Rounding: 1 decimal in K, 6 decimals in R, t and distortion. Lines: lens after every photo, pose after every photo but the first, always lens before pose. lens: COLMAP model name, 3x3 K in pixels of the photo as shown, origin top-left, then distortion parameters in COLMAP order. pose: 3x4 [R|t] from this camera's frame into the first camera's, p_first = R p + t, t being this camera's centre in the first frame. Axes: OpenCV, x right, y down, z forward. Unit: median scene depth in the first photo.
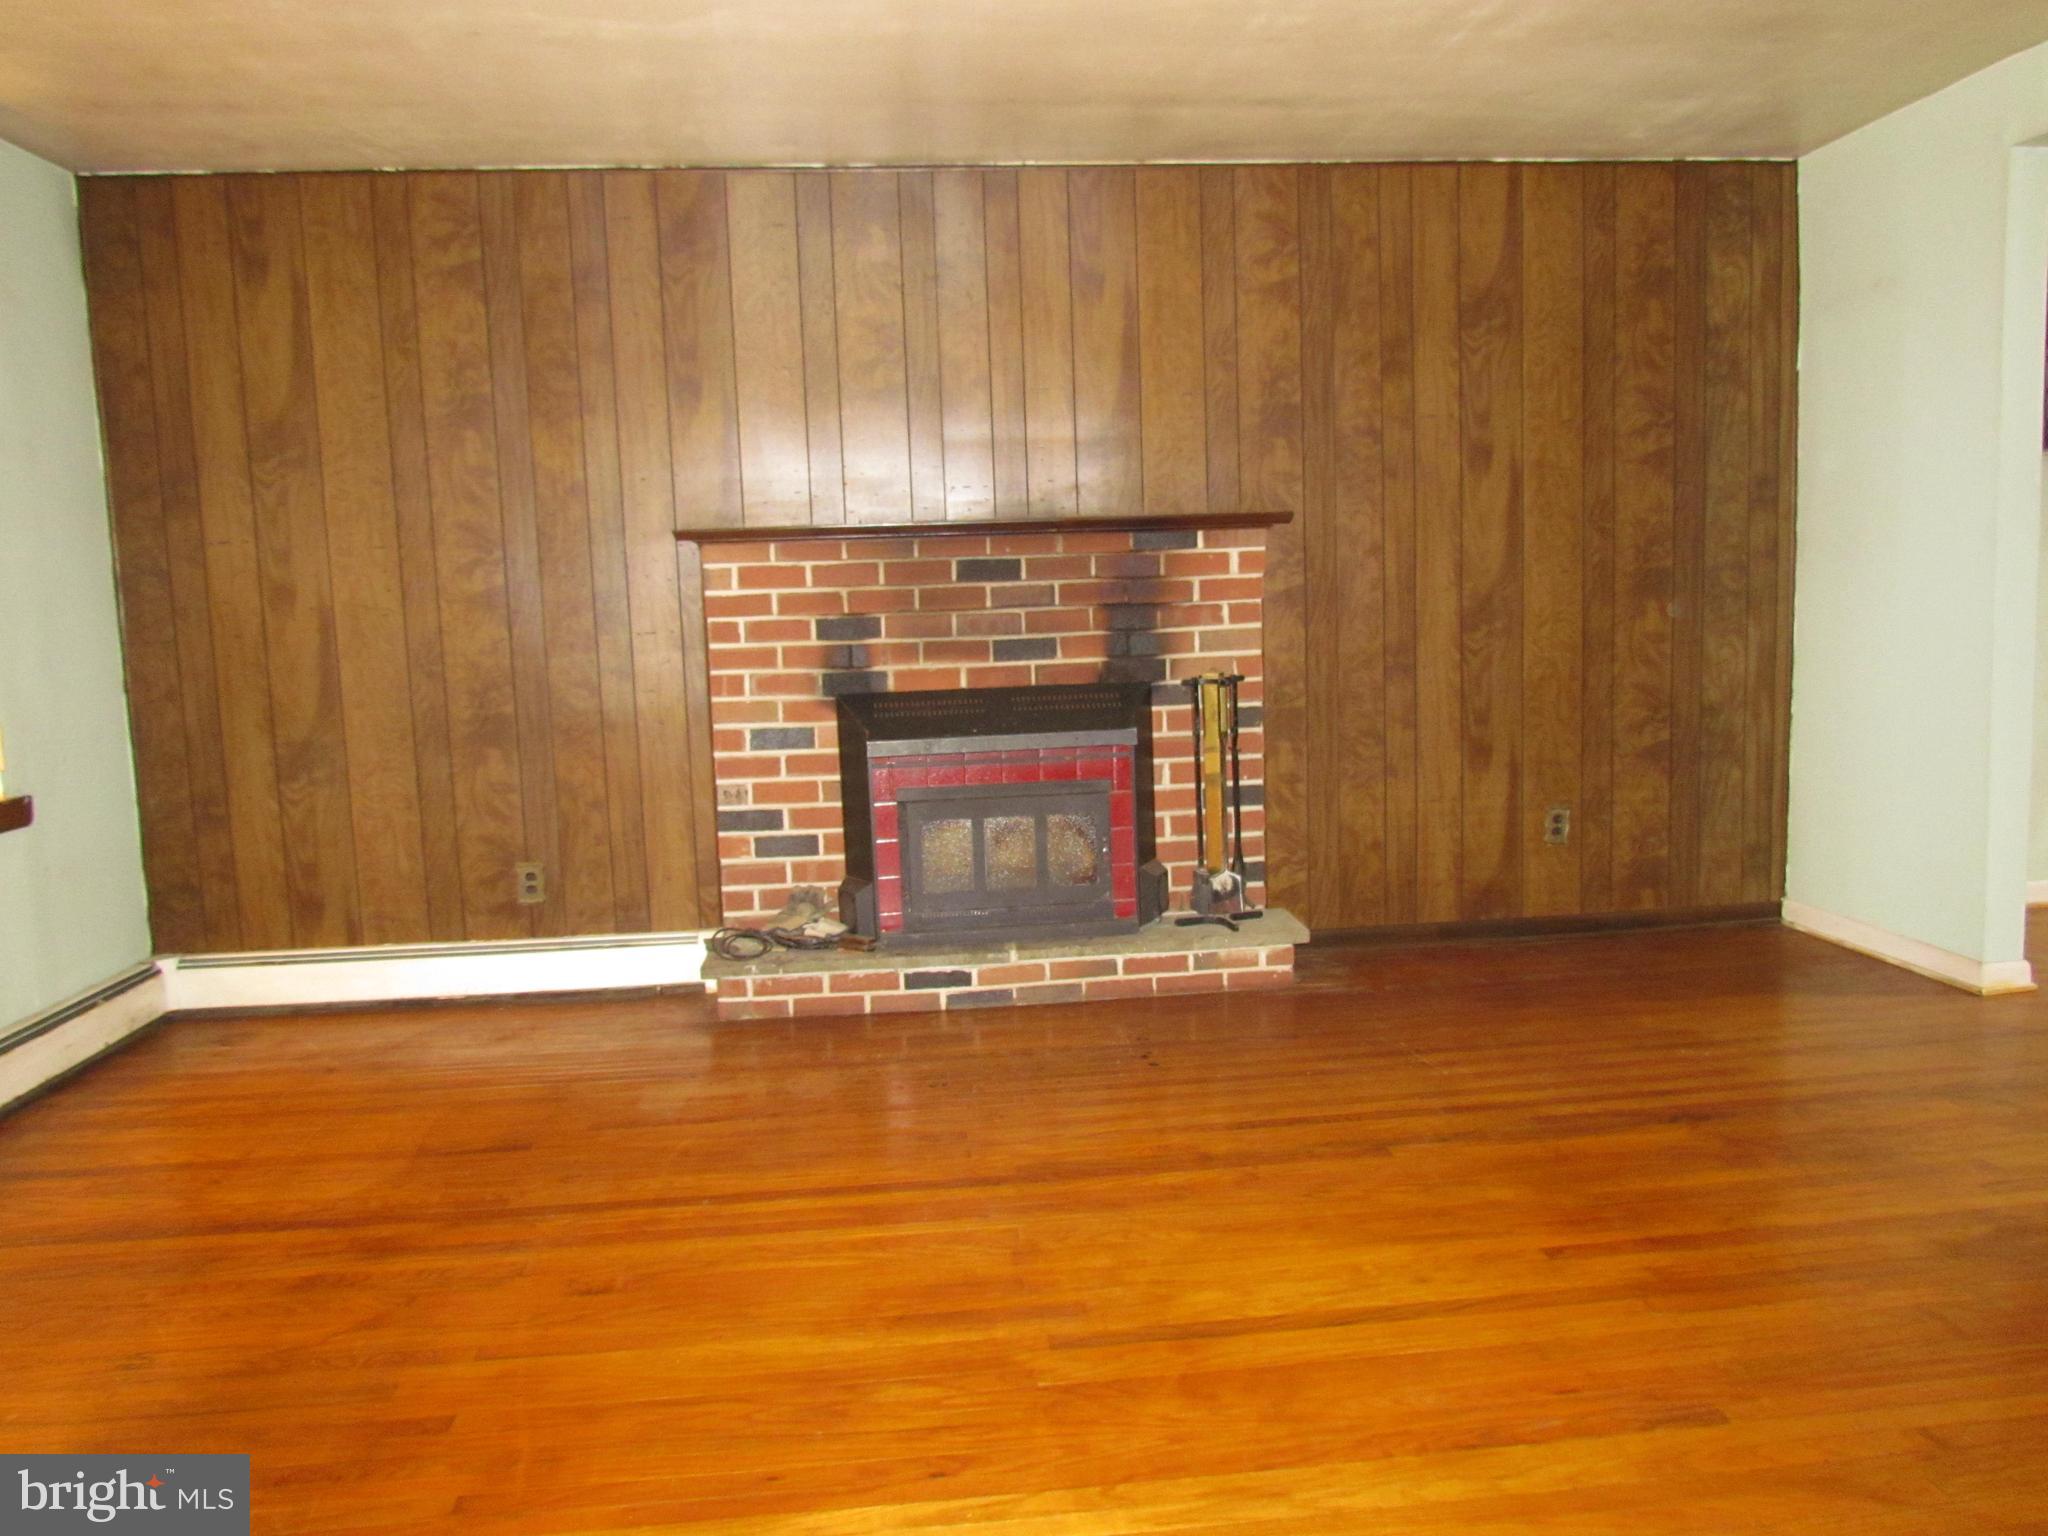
lens RADIAL K [[1474.3, 0, 1037.6], [0, 1474.3, 764.0], [0, 0, 1]] dist [-0.005509, -0.006207]
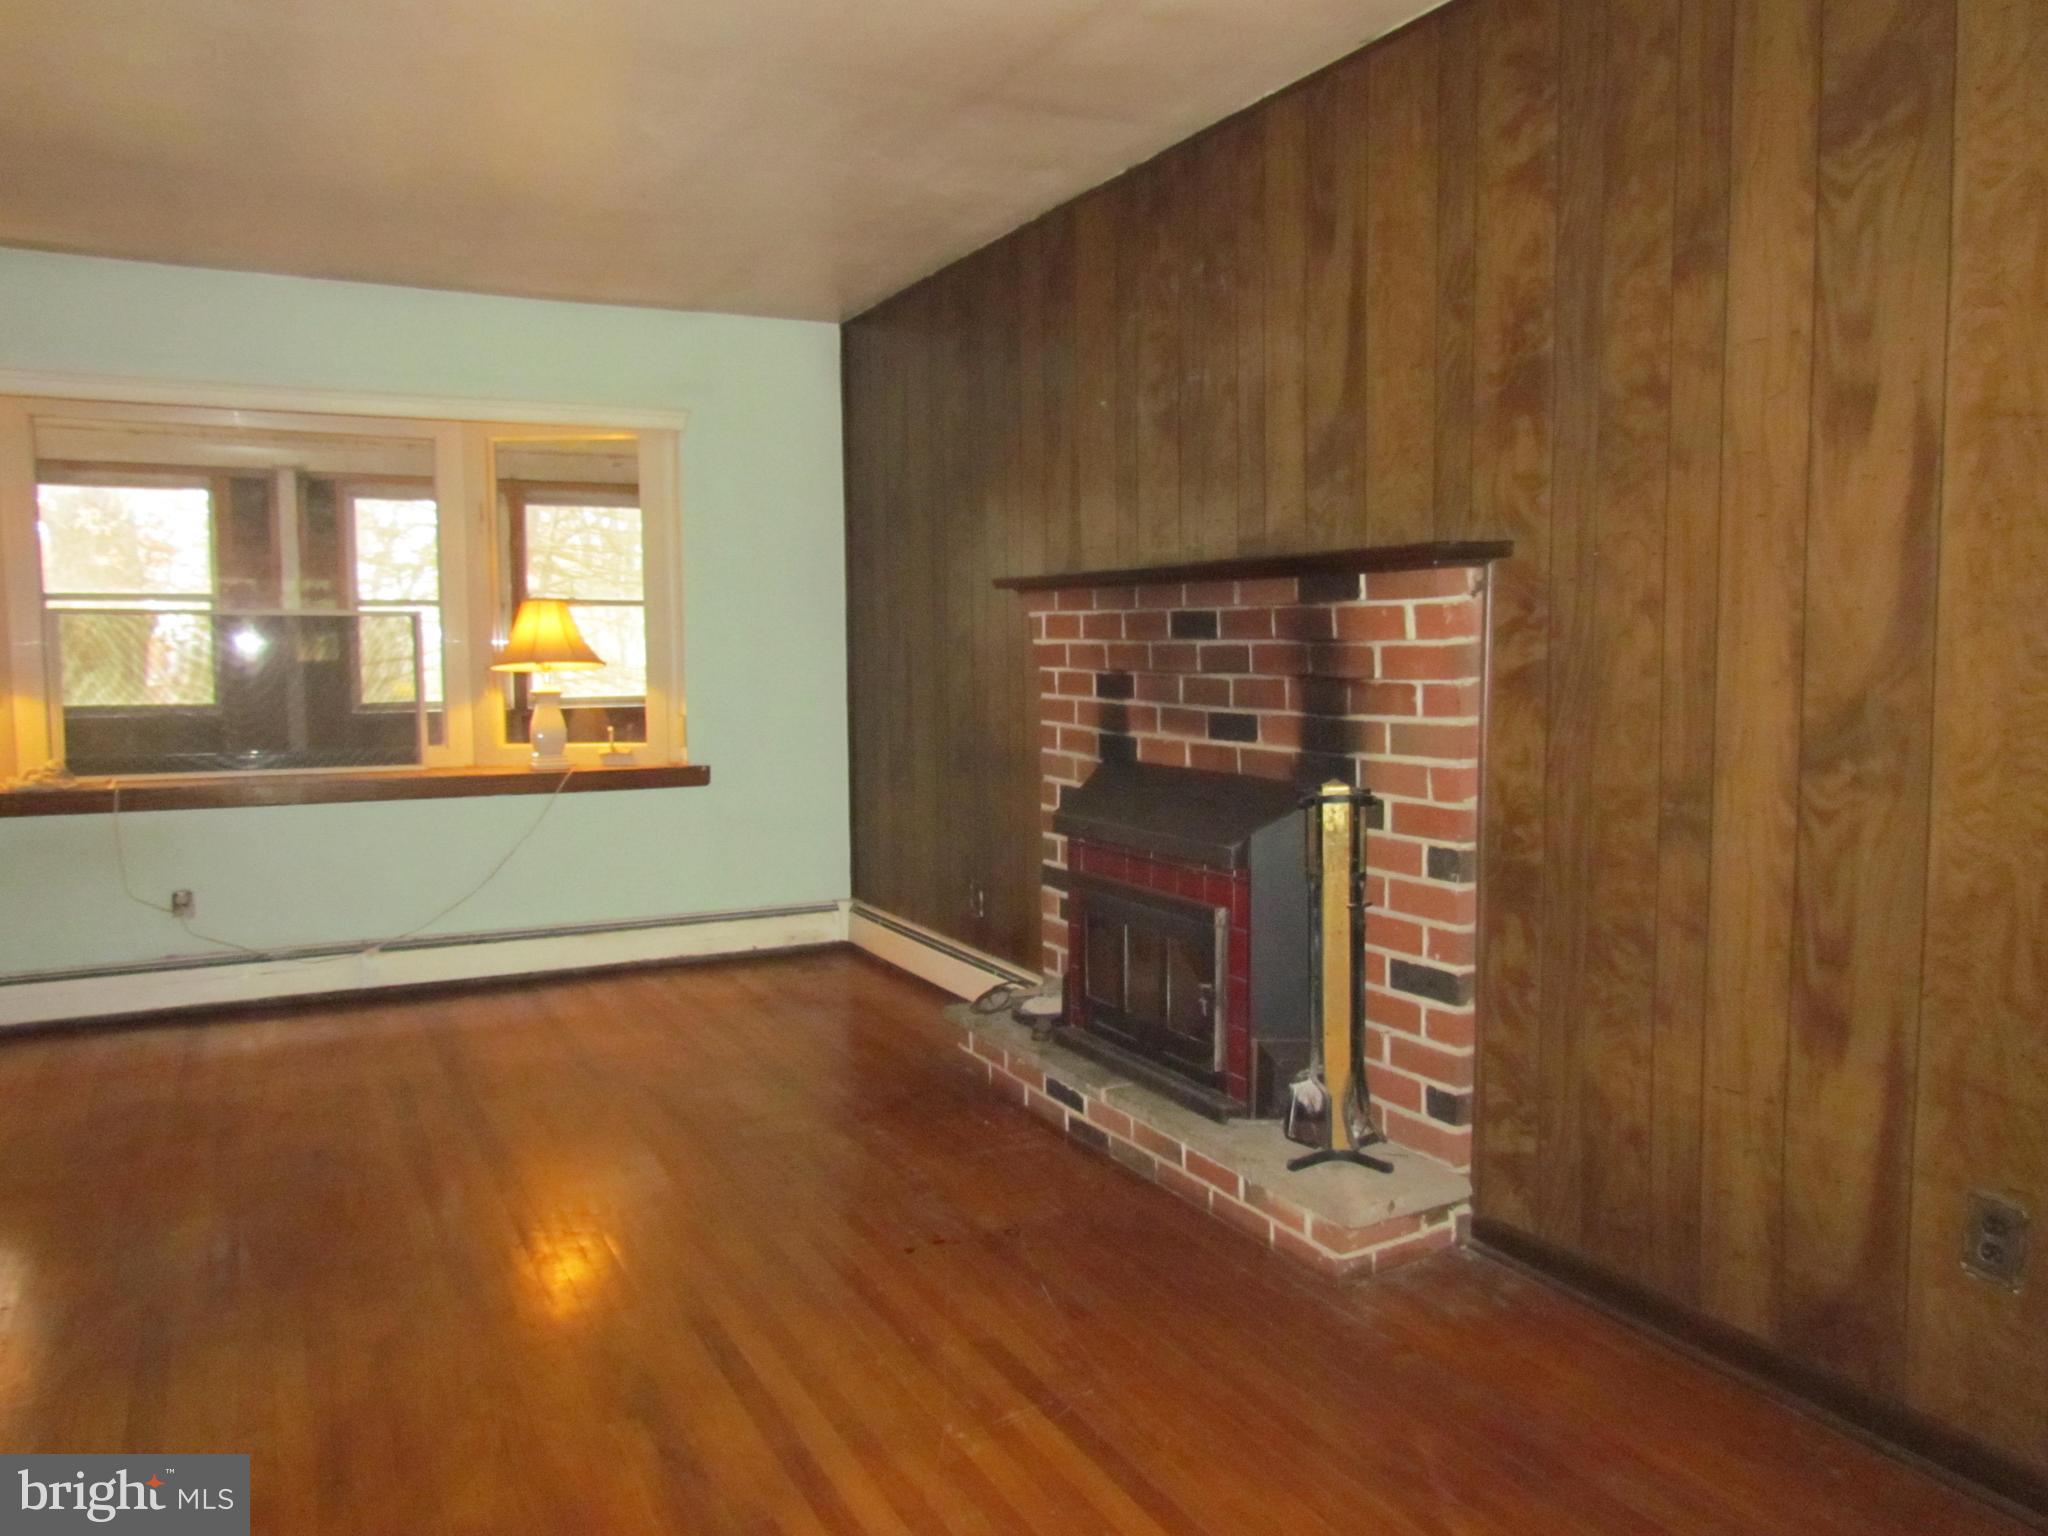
lens RADIAL K [[1474.3, 0, 1032.1], [0, 1474.3, 768.5], [0, 0, 1]] dist [-0.005509, -0.006207]
pose [[0.383164, 0.113970, -0.916622, 0.659916], [-0.114800, 0.990540, 0.075172, -0.101209], [0.916518, 0.076425, 0.392623, 0.591660]]
